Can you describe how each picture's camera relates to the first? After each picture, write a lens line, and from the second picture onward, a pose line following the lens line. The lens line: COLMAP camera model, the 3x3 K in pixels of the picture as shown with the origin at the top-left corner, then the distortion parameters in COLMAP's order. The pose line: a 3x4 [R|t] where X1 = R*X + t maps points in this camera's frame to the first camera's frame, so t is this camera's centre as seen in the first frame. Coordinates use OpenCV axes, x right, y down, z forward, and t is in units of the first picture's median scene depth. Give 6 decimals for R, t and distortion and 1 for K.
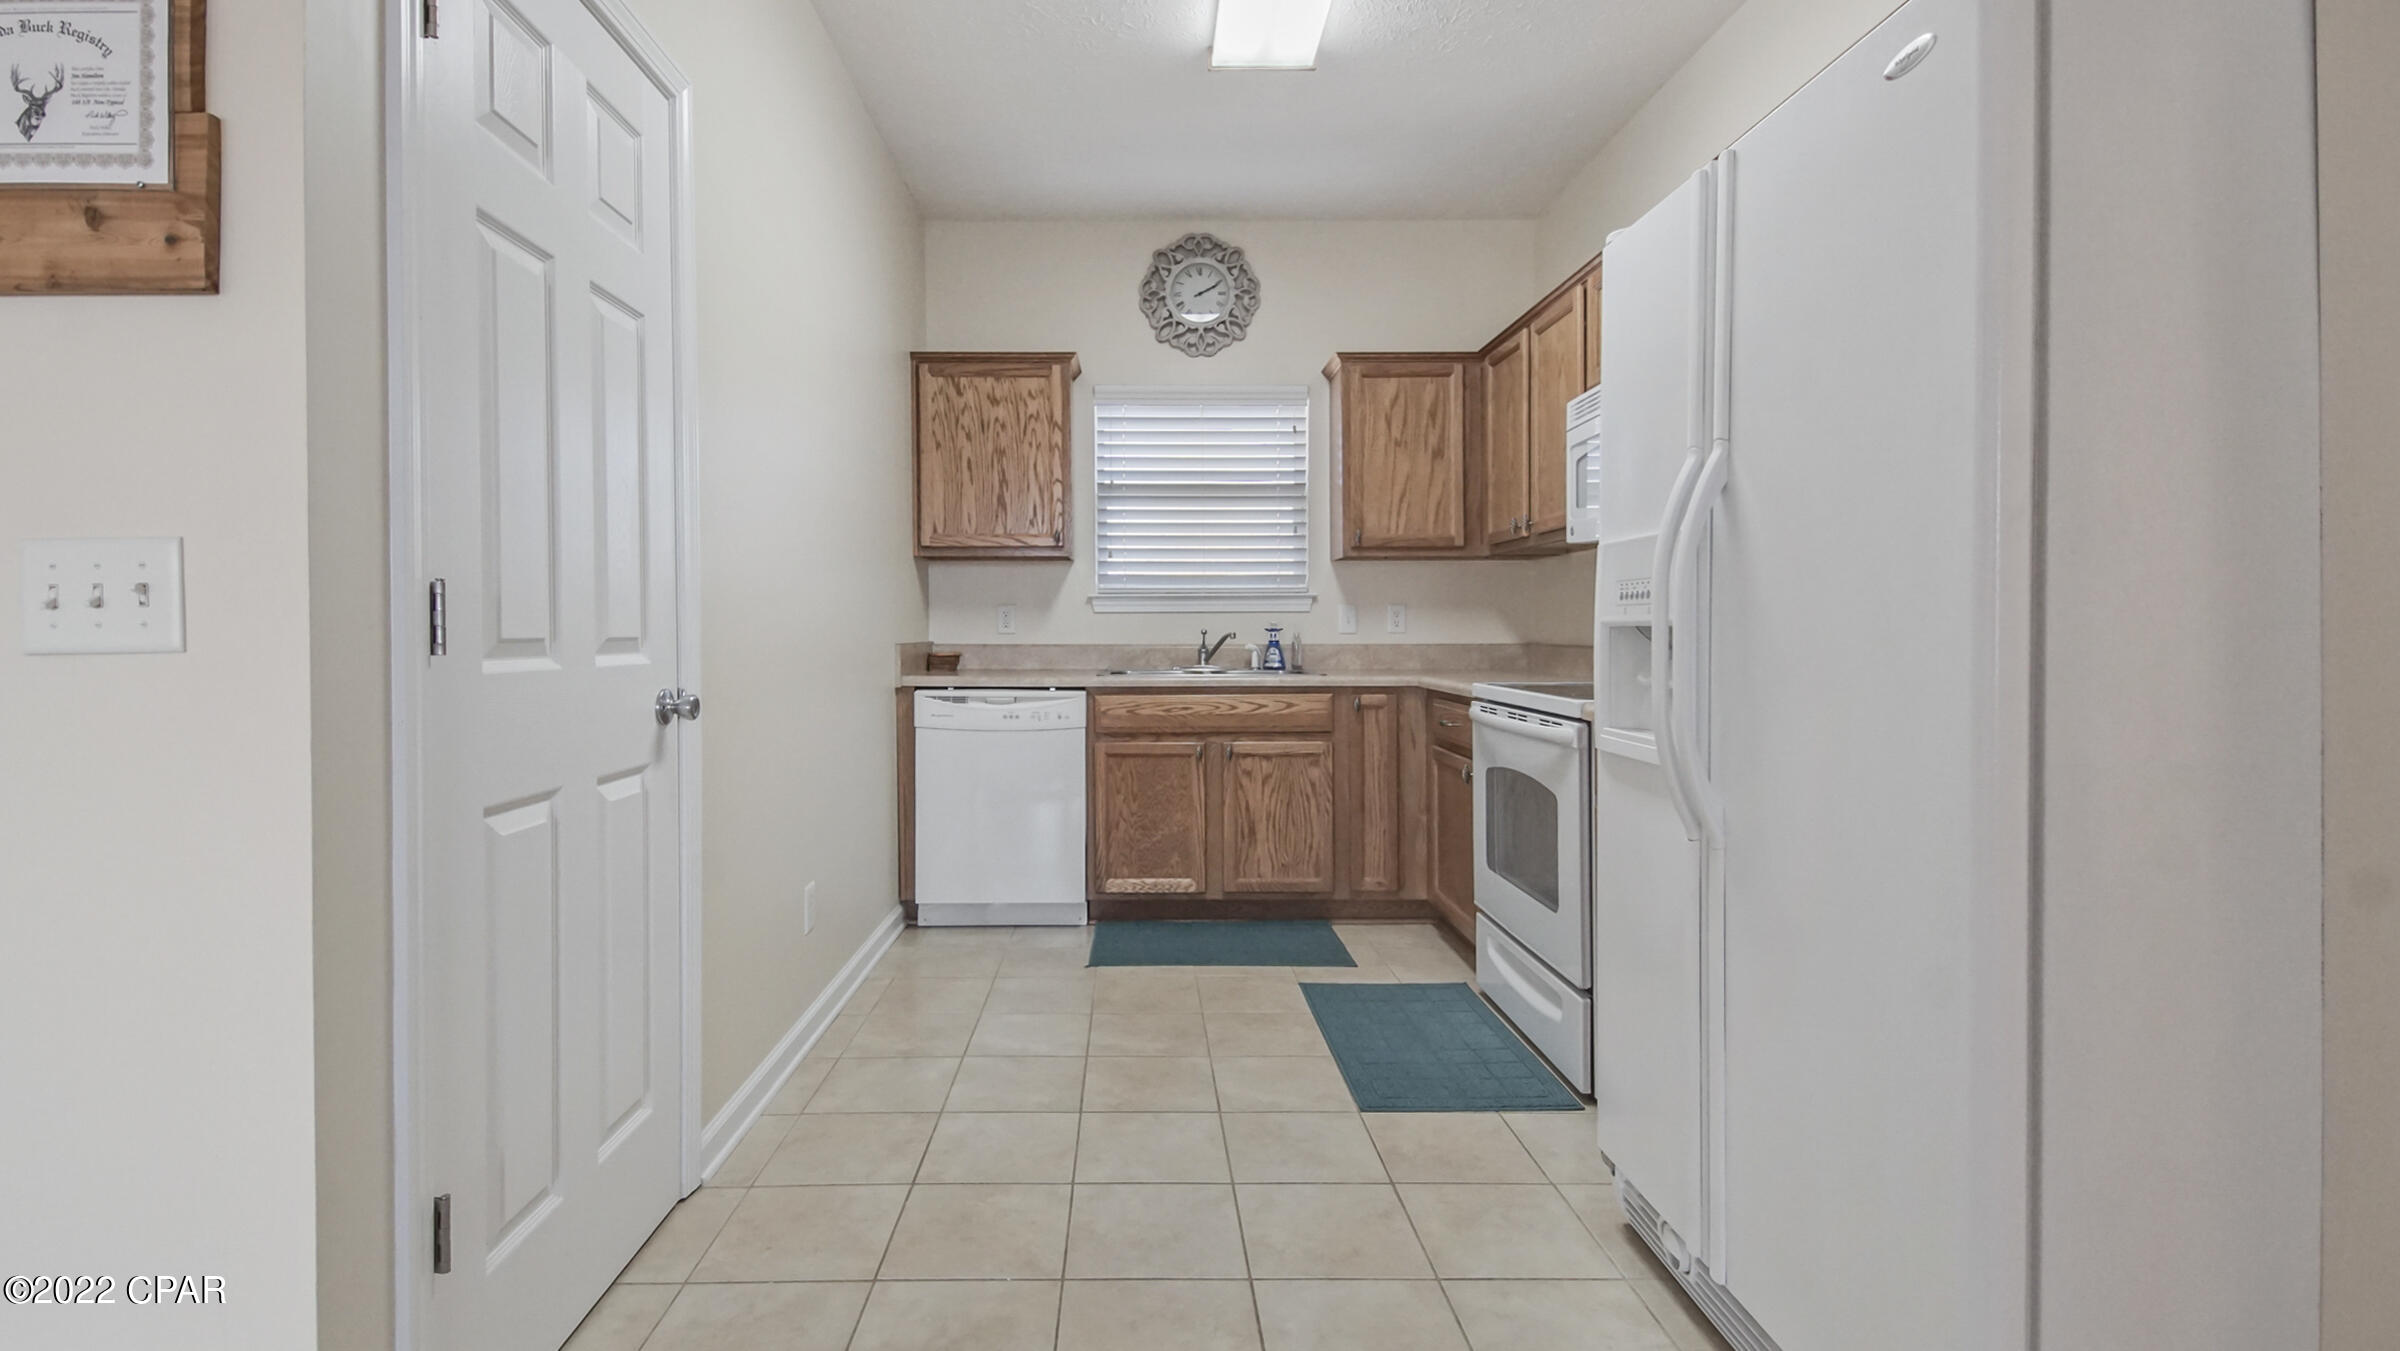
lens RADIAL K [[1006.8, 0, 1188.3], [0, 1006.8, 631.8], [0, 0, 1]] dist [0.001283, -0.006187]
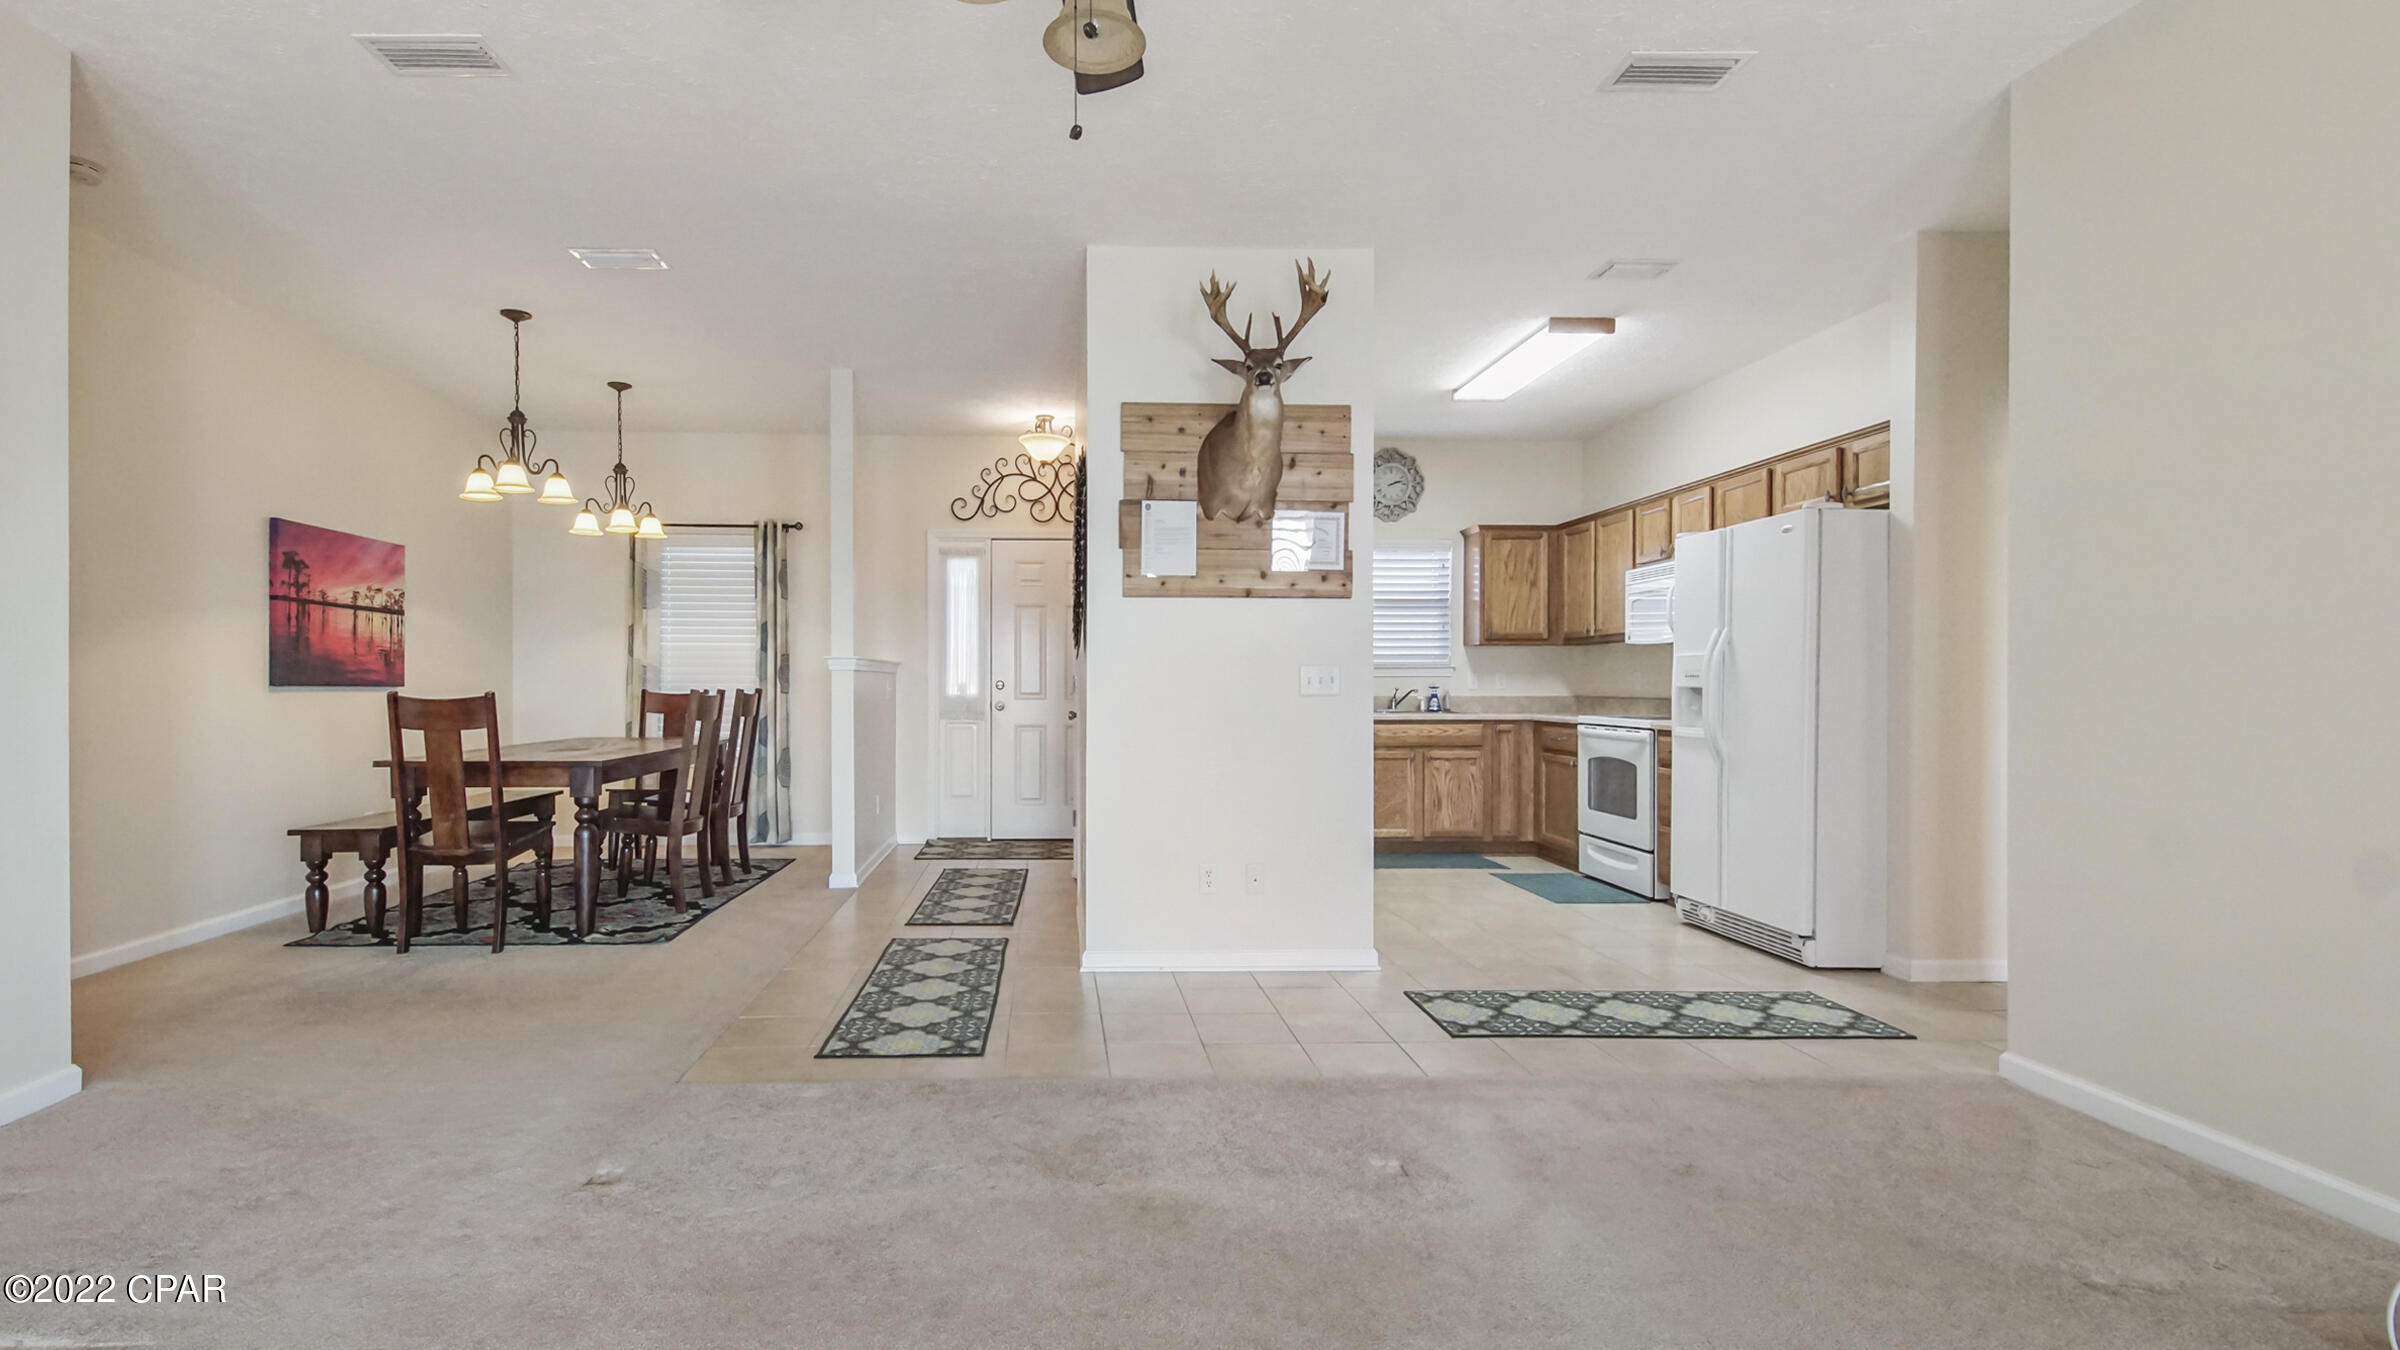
lens RADIAL K [[1095.5, 0, 1186.2], [0, 1095.5, 681.4], [0, 0, 1]] dist [0.044776, -0.022611]
pose [[0.994315, 0.001931, 0.106461, -0.572042], [-0.001461, 0.999989, -0.004496, -0.003469], [-0.106469, 0.004314, 0.994307, -0.844439]]
